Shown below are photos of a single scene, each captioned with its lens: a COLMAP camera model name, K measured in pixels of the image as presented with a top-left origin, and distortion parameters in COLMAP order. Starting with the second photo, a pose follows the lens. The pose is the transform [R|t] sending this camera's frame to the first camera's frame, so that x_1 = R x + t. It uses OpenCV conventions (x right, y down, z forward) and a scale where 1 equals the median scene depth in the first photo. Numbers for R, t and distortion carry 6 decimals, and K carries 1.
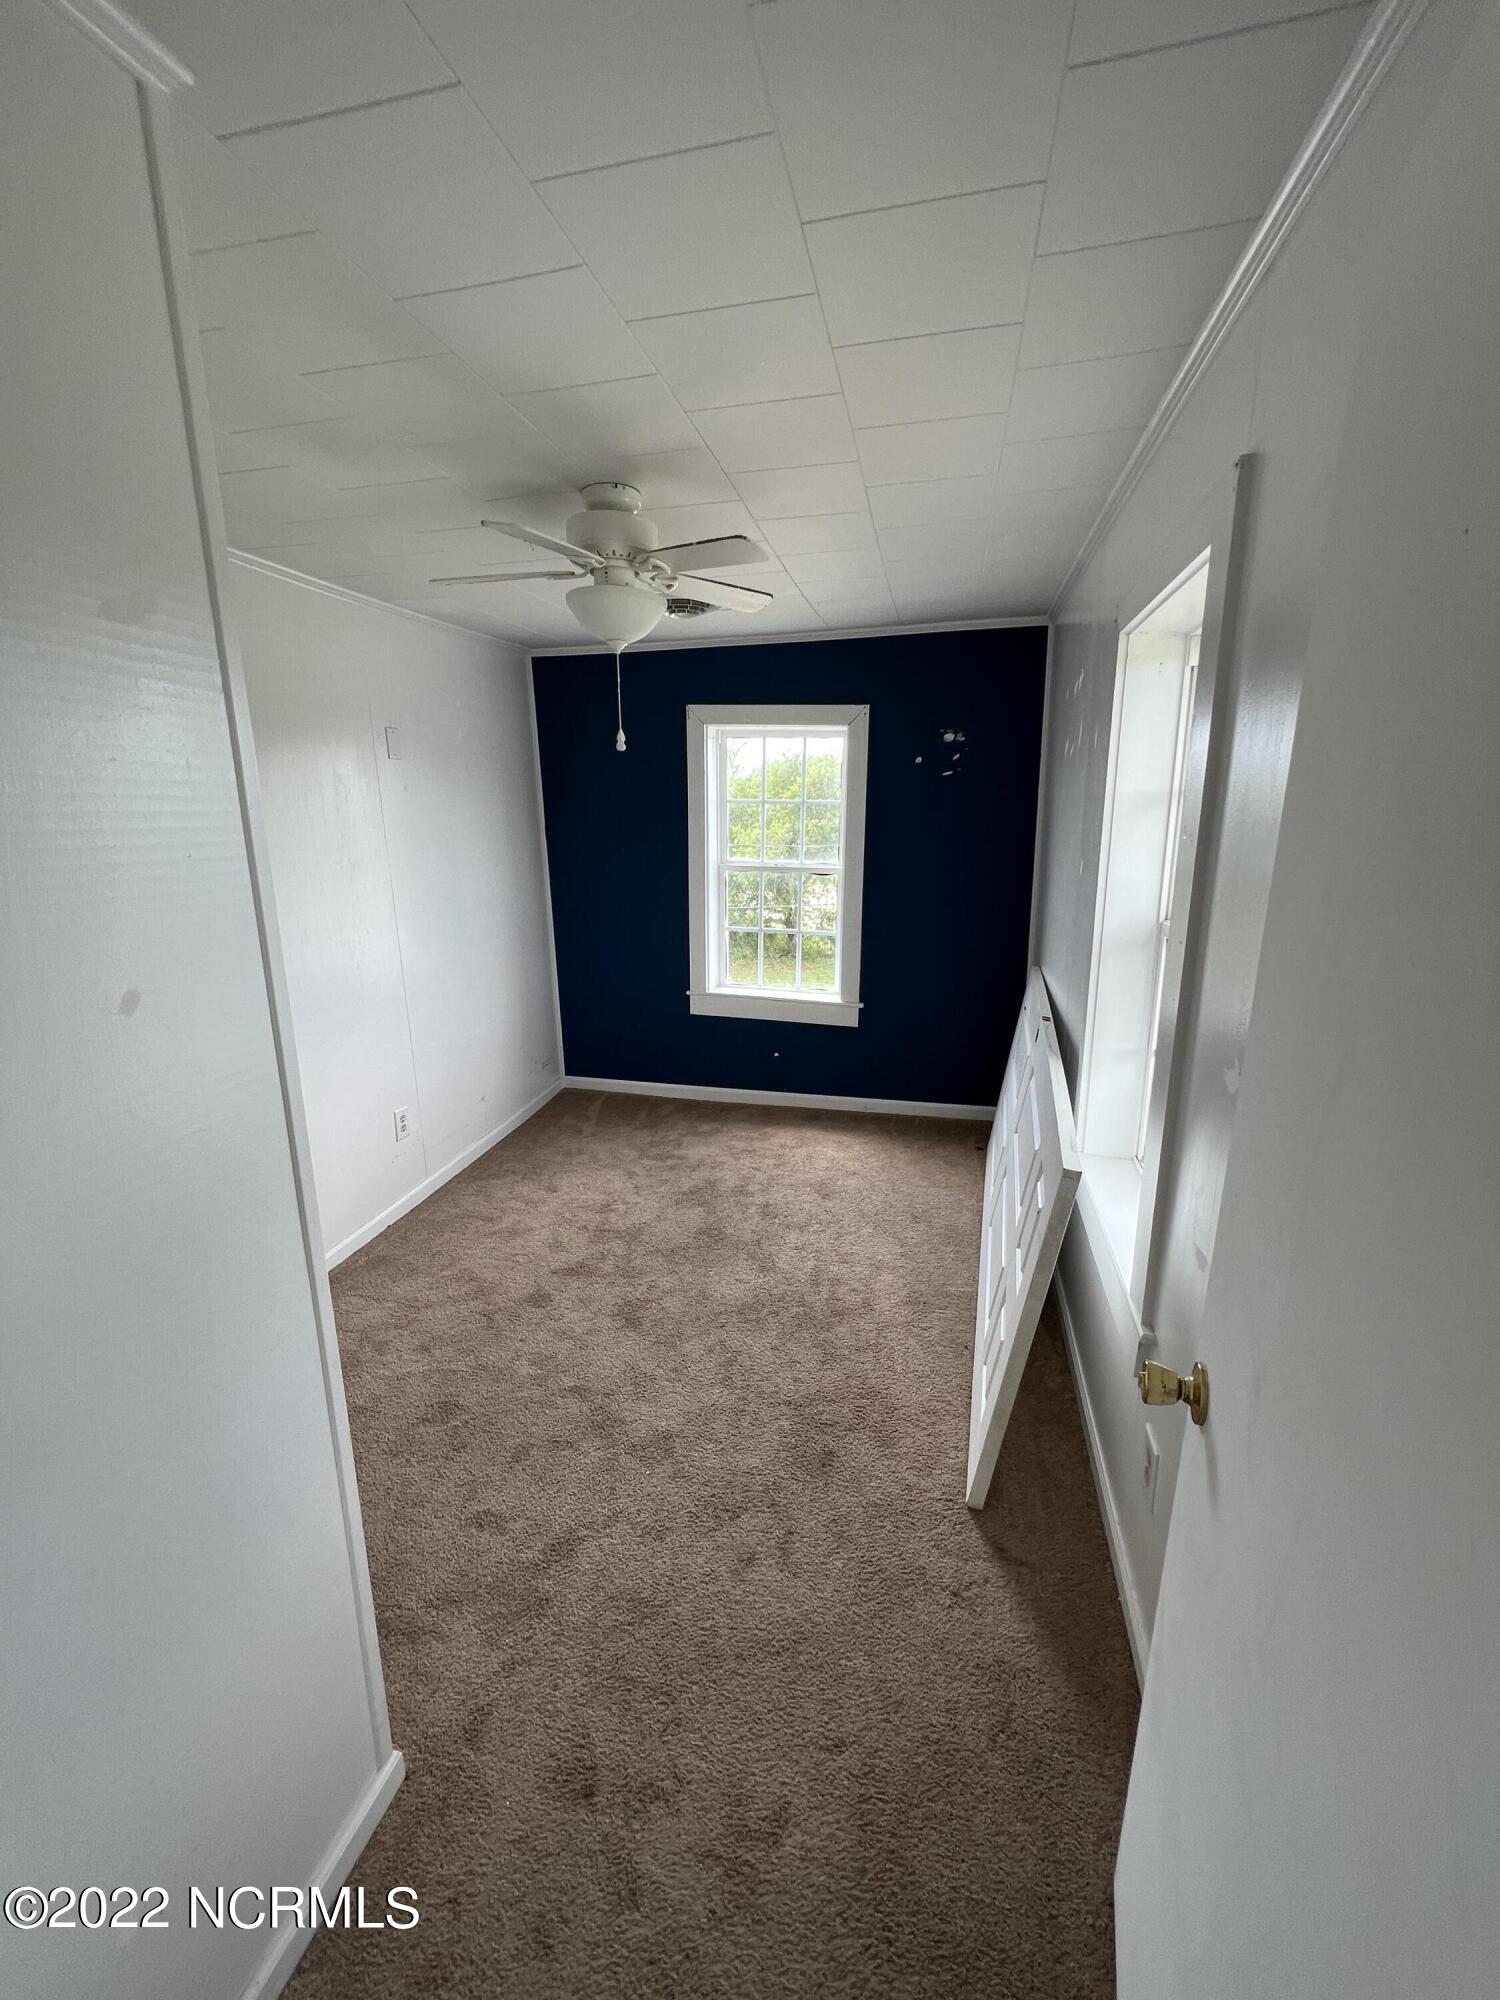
lens RADIAL K [[808.4, 0, 752.5], [0, 808.4, 1001.2], [0, 0, 1]] dist [-0.002589, 0.000402]
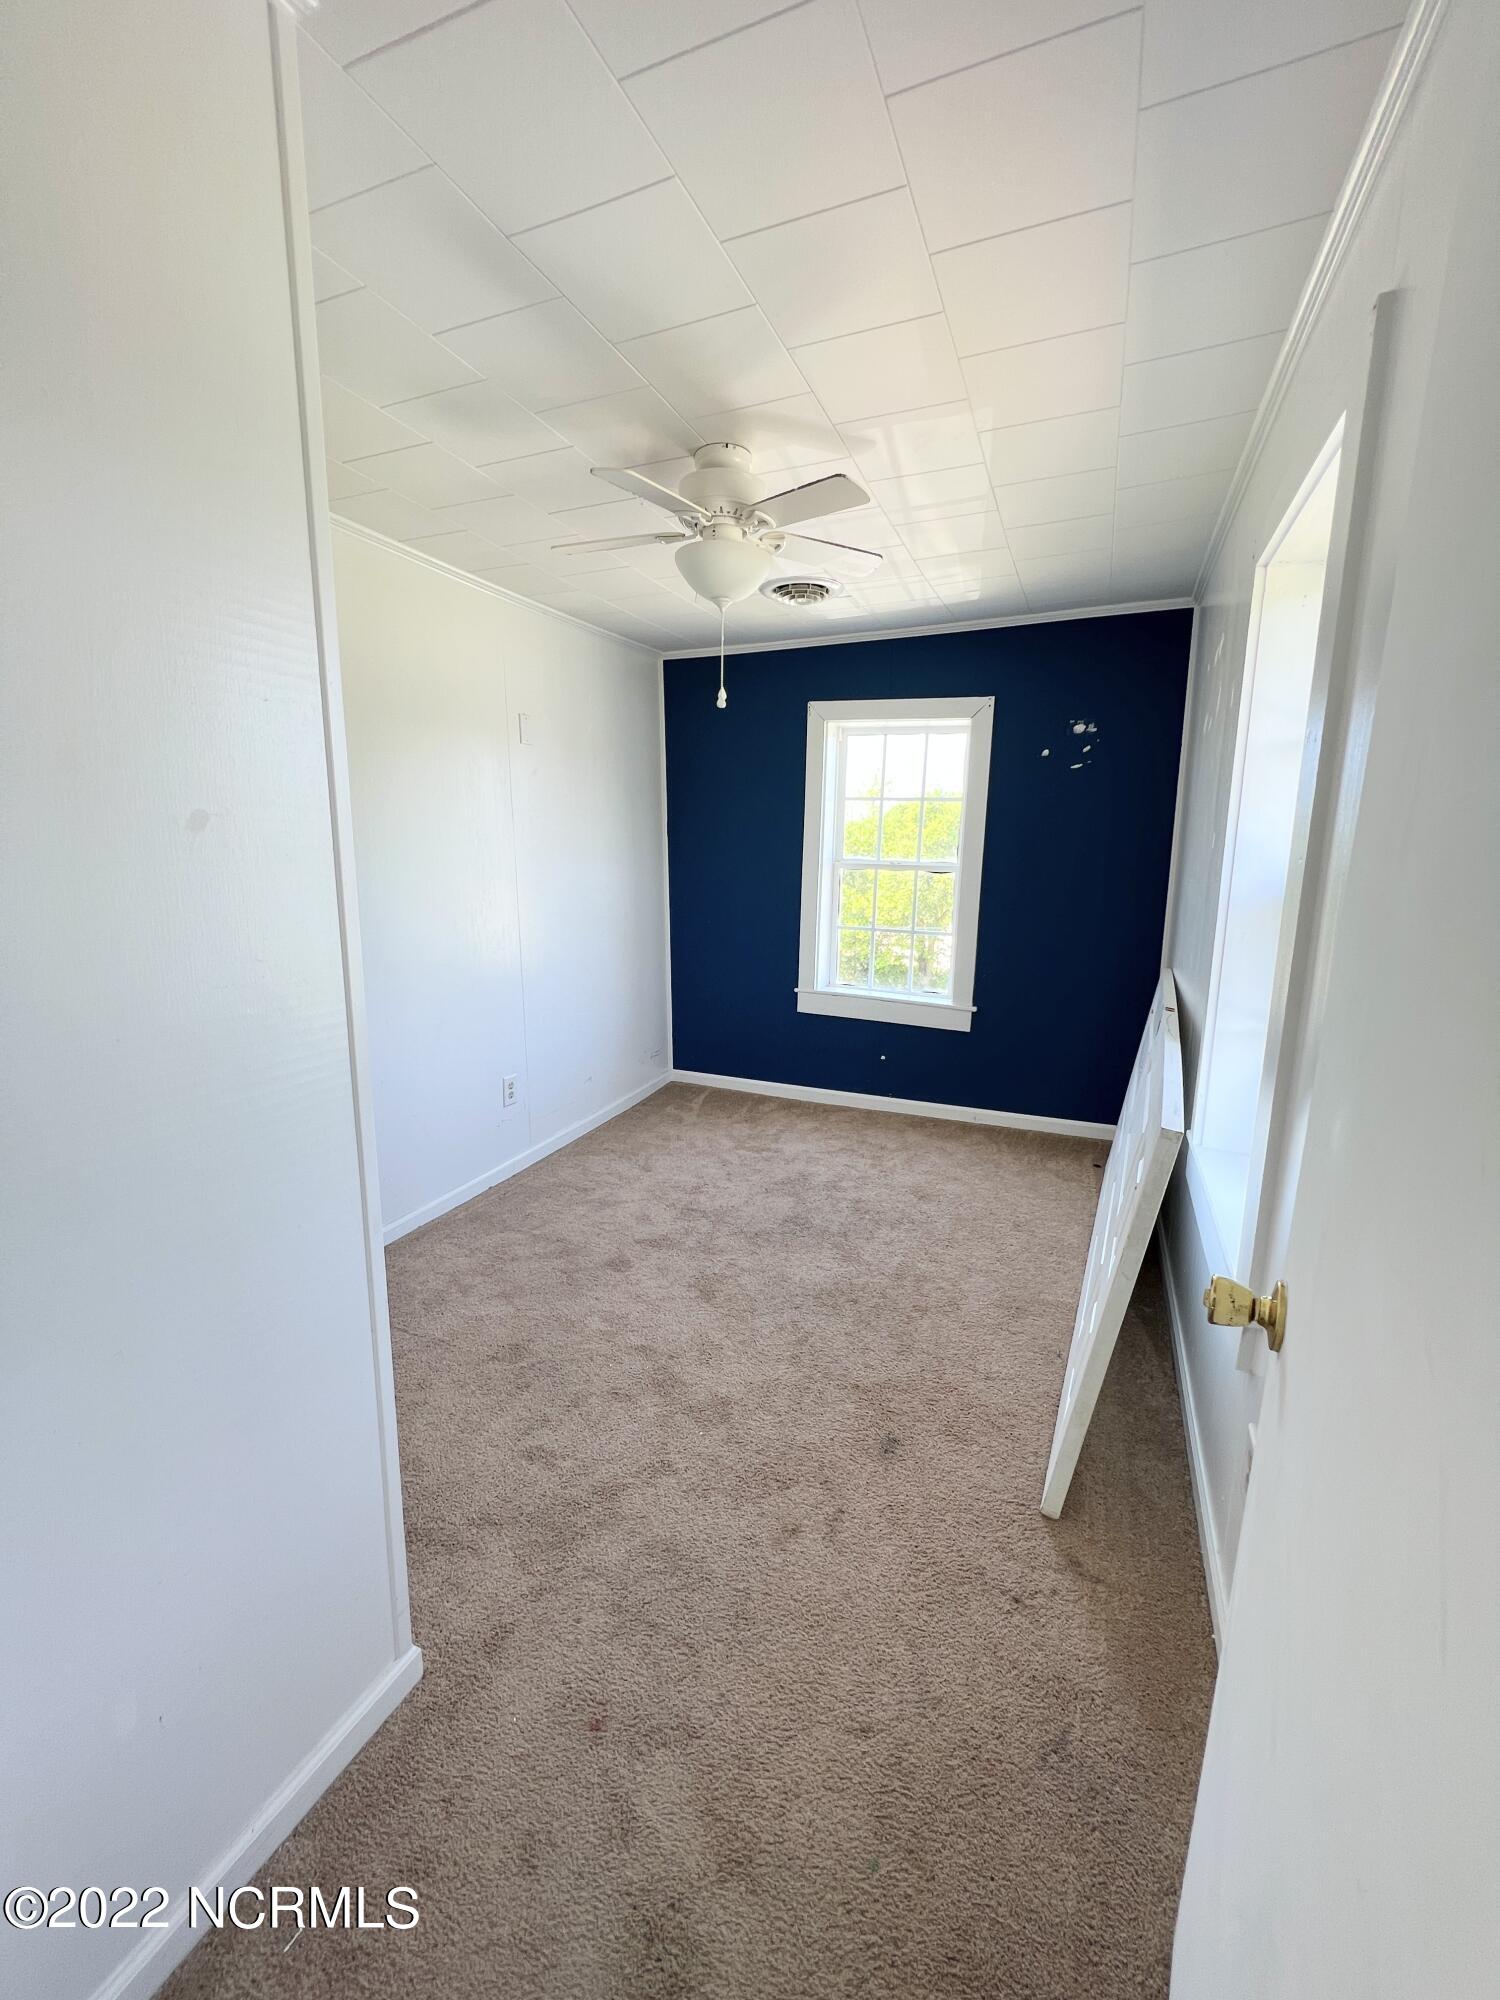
lens RADIAL K [[808.4, 0, 747.3], [0, 808.4, 994.4], [0, 0, 1]] dist [-0.002589, 0.000402]
pose [[0.985181, 0.048846, -0.164417, 0.056919], [-0.056679, 0.997453, -0.043291, 0.096125], [0.161883, 0.051968, 0.985441, 0.027720]]
